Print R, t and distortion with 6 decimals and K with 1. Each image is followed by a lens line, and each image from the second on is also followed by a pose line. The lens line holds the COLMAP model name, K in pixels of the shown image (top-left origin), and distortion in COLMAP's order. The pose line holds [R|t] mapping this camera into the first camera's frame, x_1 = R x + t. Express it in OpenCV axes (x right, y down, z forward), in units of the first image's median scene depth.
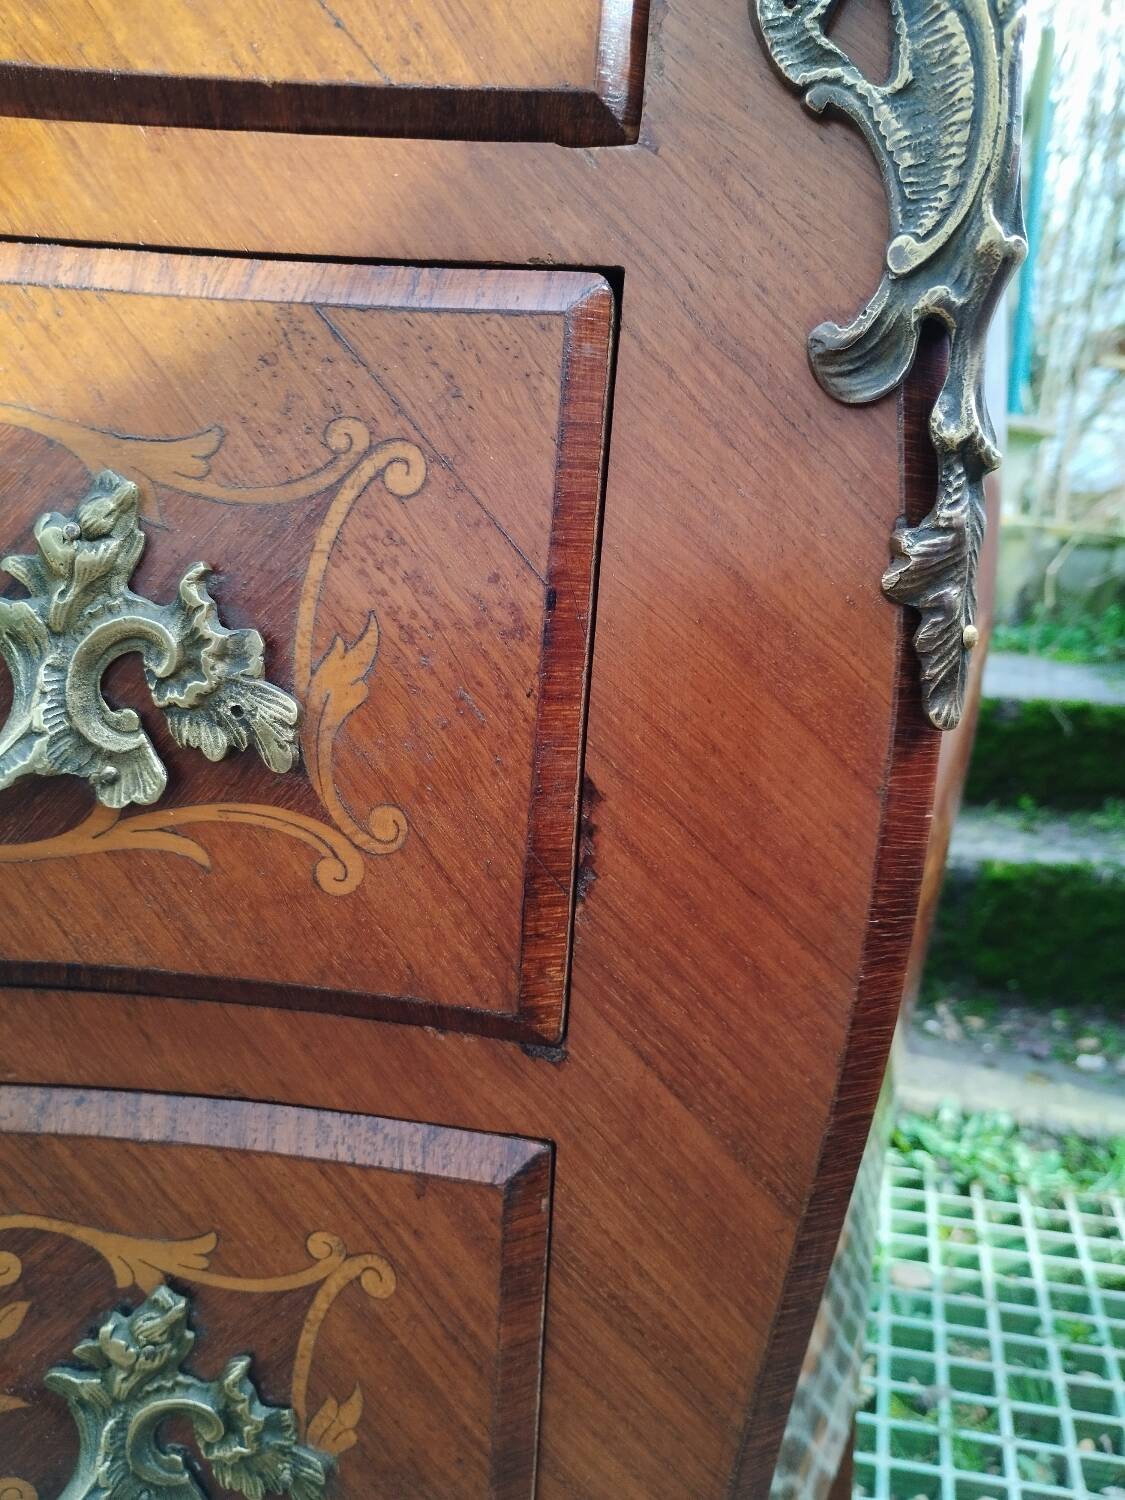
lens RADIAL K [[1305.3, 0, 582.3], [0, 1305.3, 753.8], [0, 0, 1]] dist [0.065307, -0.107408]
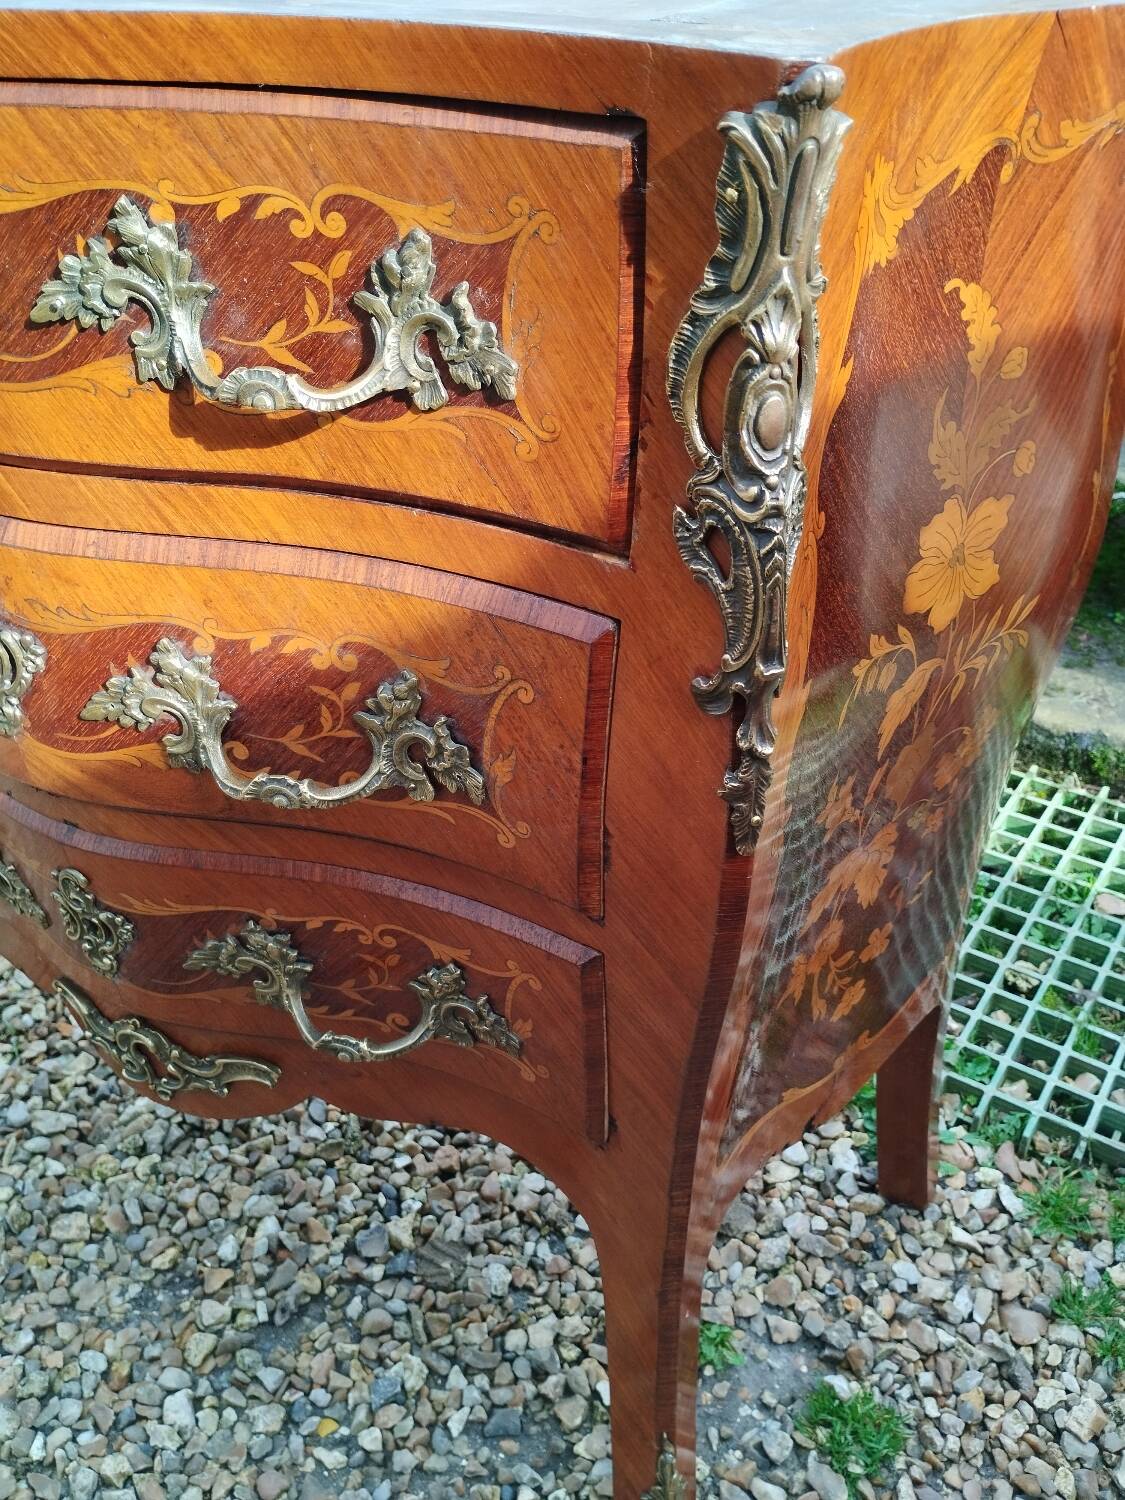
lens RADIAL K [[1281.8, 0, 585.9], [0, 1281.8, 753.7], [0, 0, 1]] dist [0.062660, -0.093878]
pose [[0.935127, 0.159471, -0.316397, 0.549430], [-0.020383, 0.915720, 0.401301, -0.830613], [0.353726, -0.368818, 0.859564, -0.705418]]
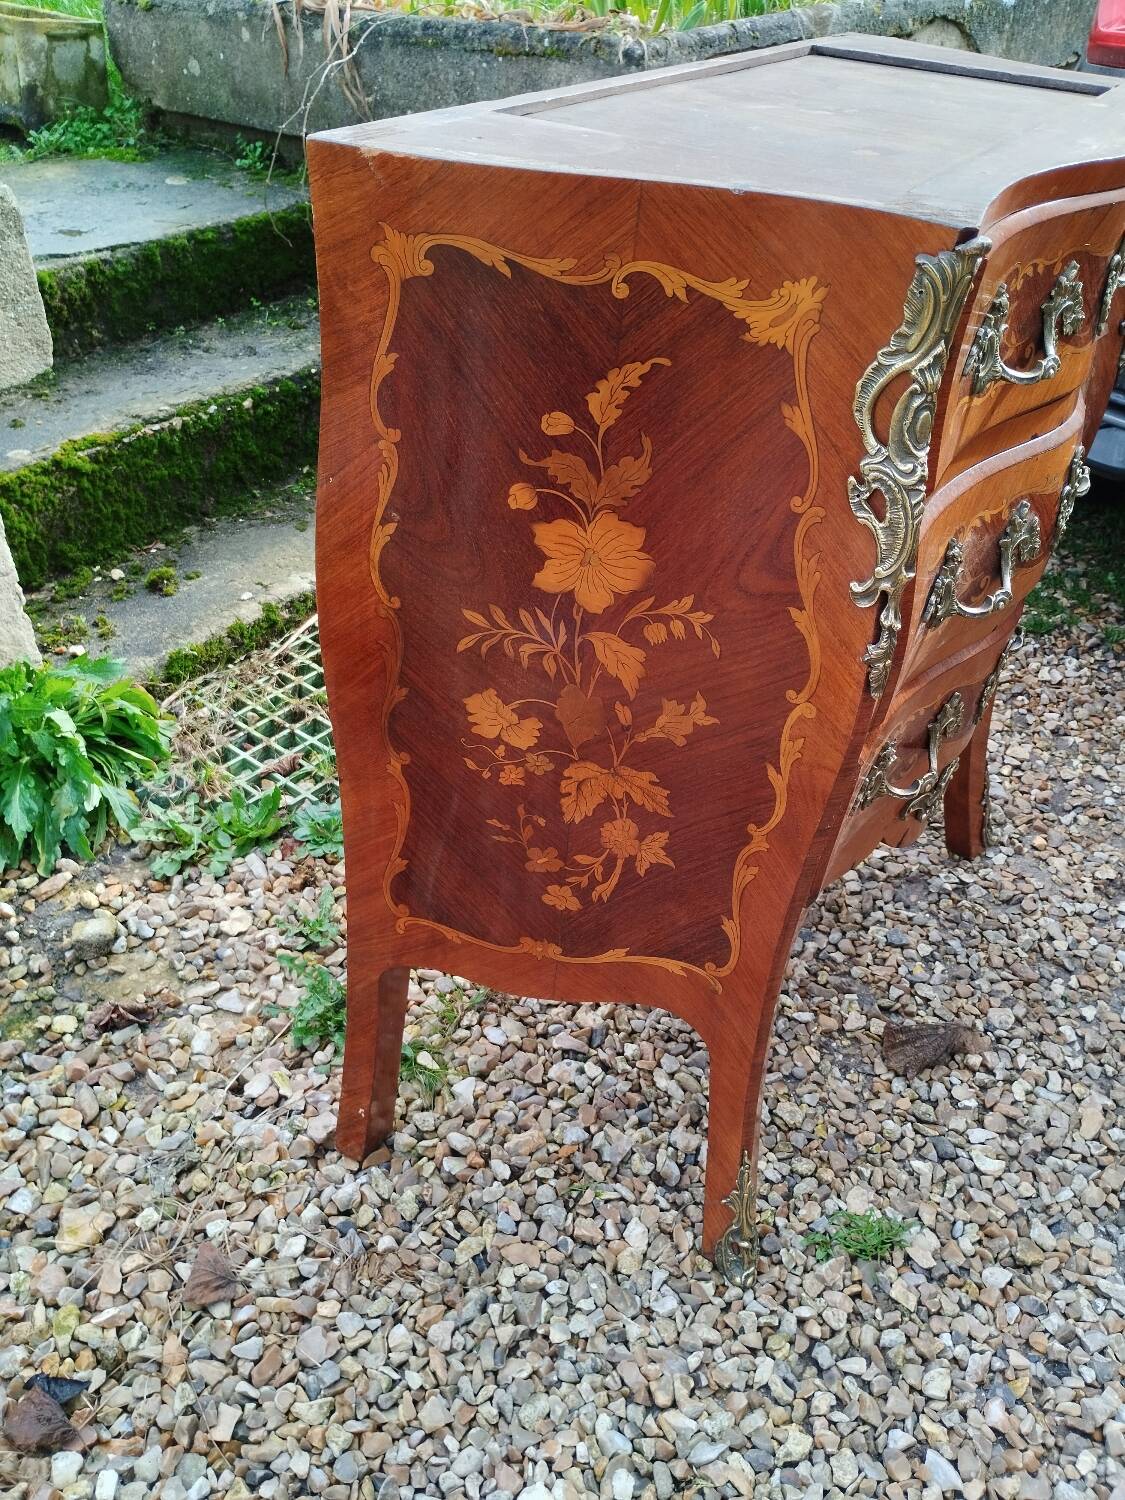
lens RADIAL K [[1252.8, 0, 546.1], [0, 1252.8, 750.2], [0, 0, 1]] dist [0.055596, -0.077167]
pose [[0.461322, -0.548974, 0.697001, -4.507155], [0.142672, 0.821266, 0.552419, -1.715391], [-0.875687, -0.155400, 0.457191, 0.350939]]
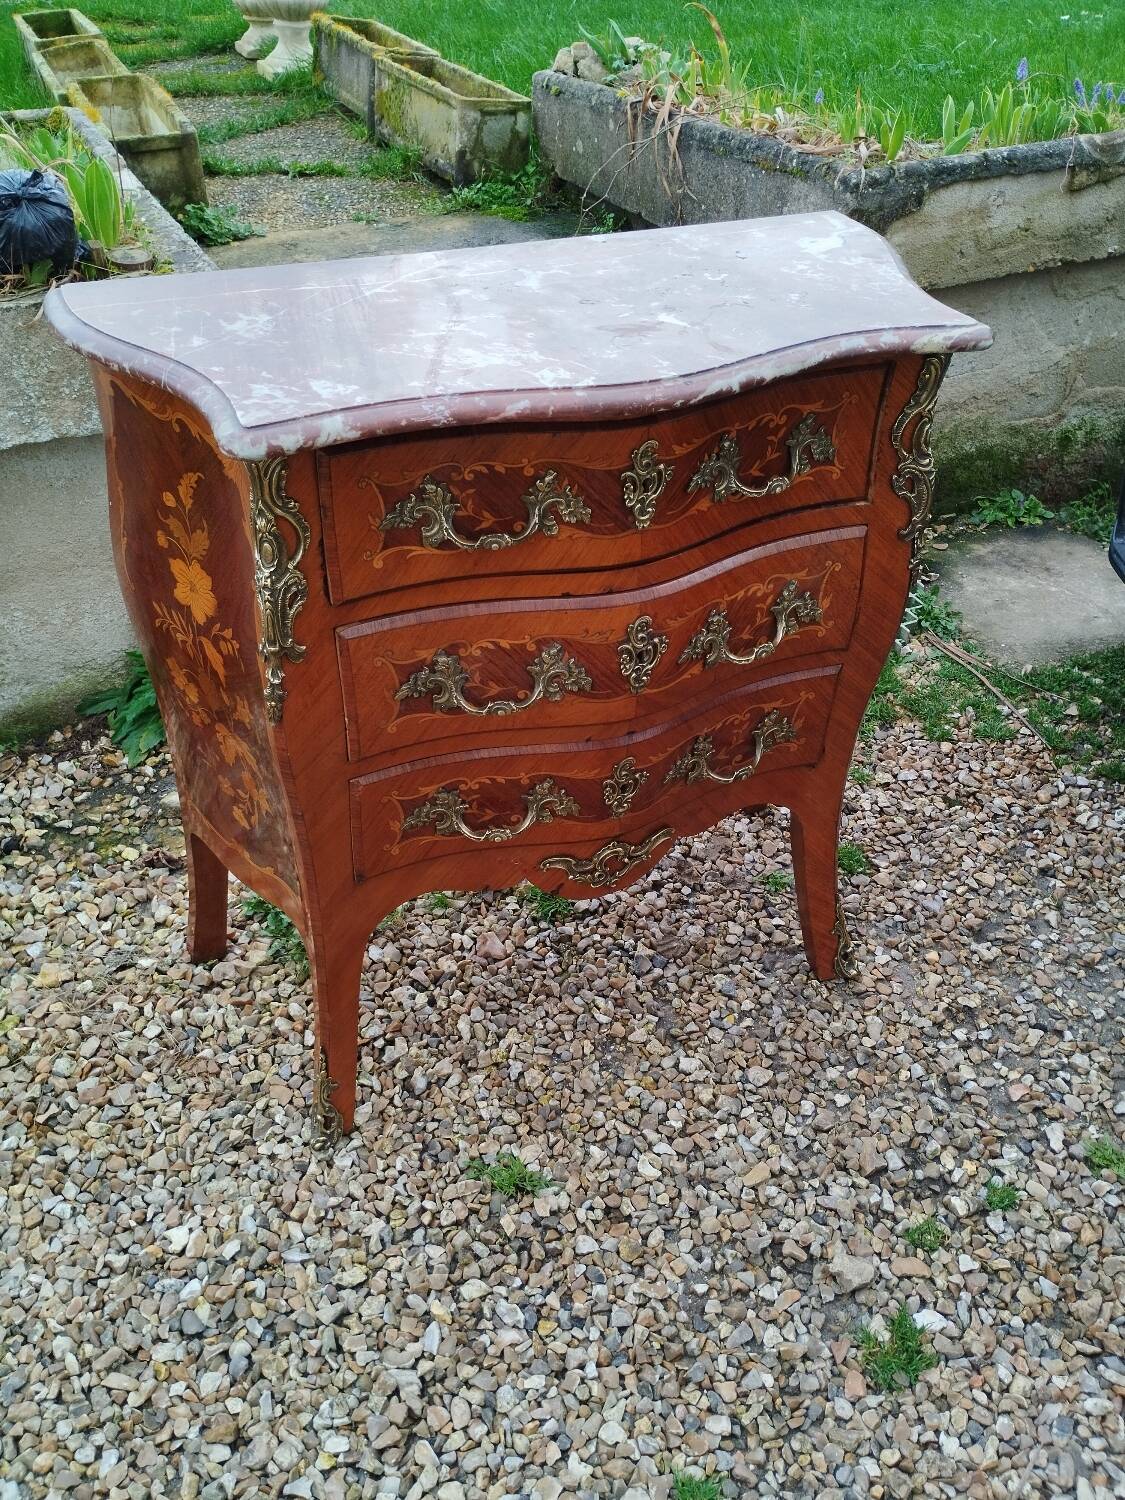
lens RADIAL K [[1239.9, 0, 562.5], [0, 1239.9, 750.0], [0, 0, 1]] dist [0.051731, -0.068584]
pose [[0.810425, -0.389243, 0.437836, -3.465922], [0.138141, 0.853256, 0.502863, -2.076982], [-0.569322, -0.347050, 0.745271, -2.213285]]
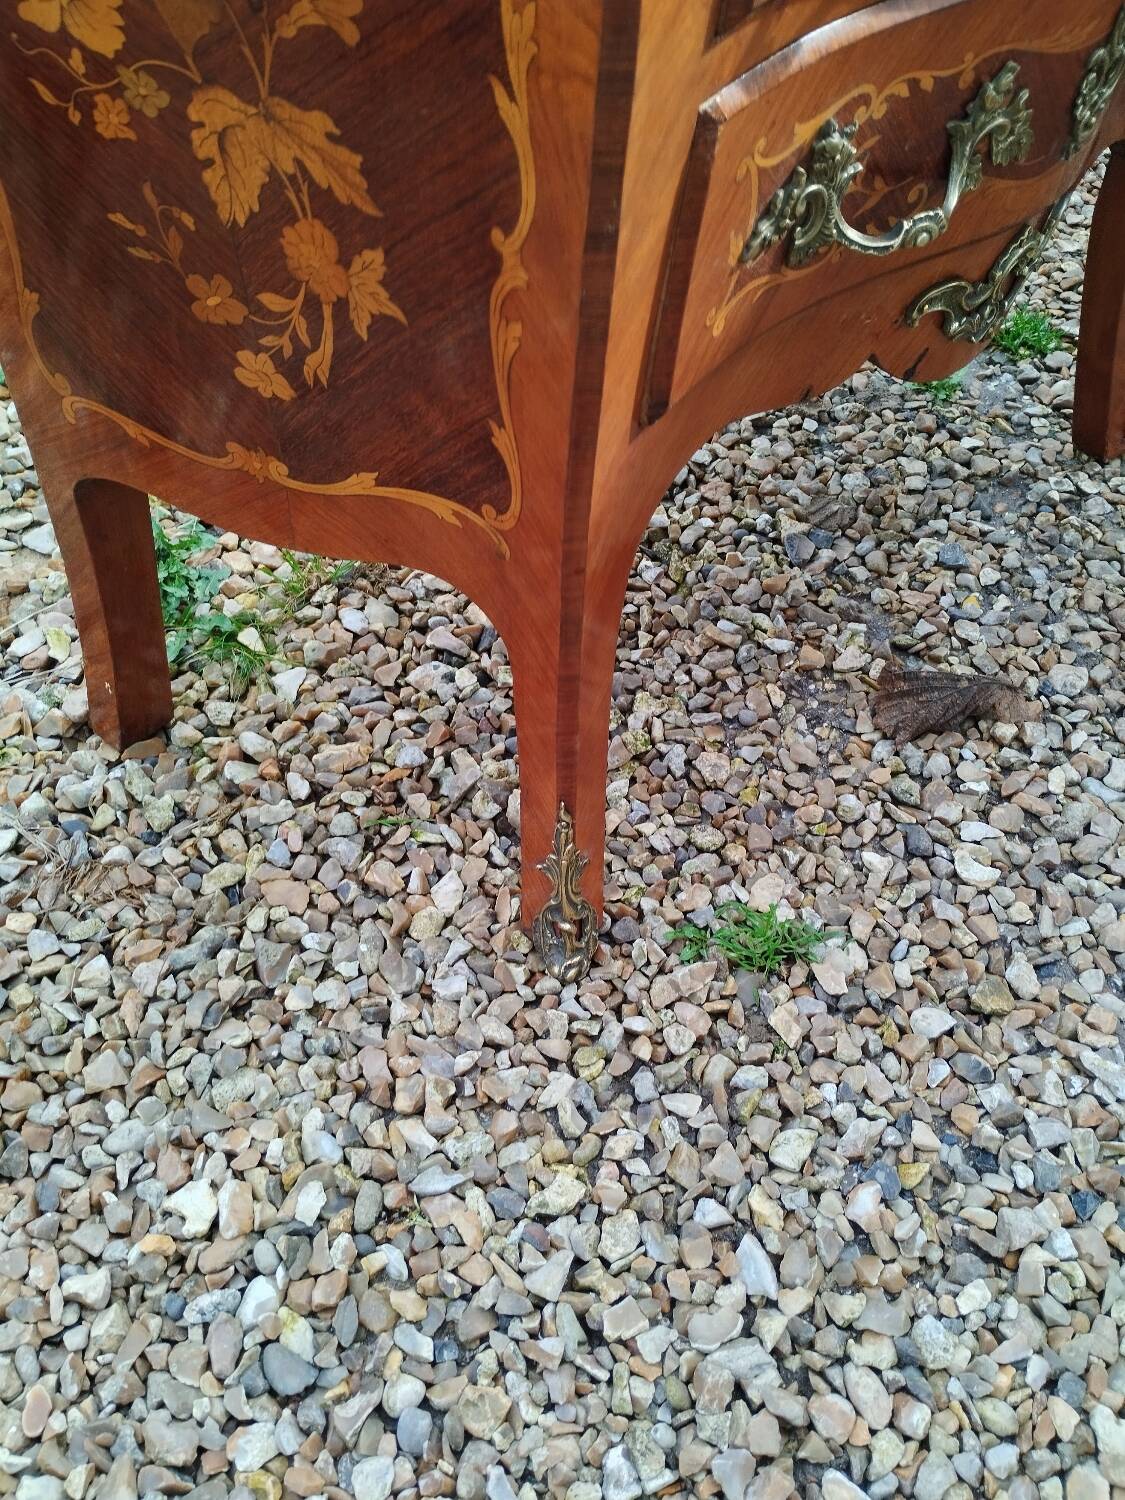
lens RADIAL K [[1265.2, 0, 554.4], [0, 1265.2, 755.9], [0, 0, 1]] dist [0.059770, -0.089171]
pose [[0.624073, -0.650299, 0.433179, -3.354587], [0.172685, 0.655466, 0.735217, -0.551344], [-0.762045, -0.384026, 0.521355, 0.075736]]
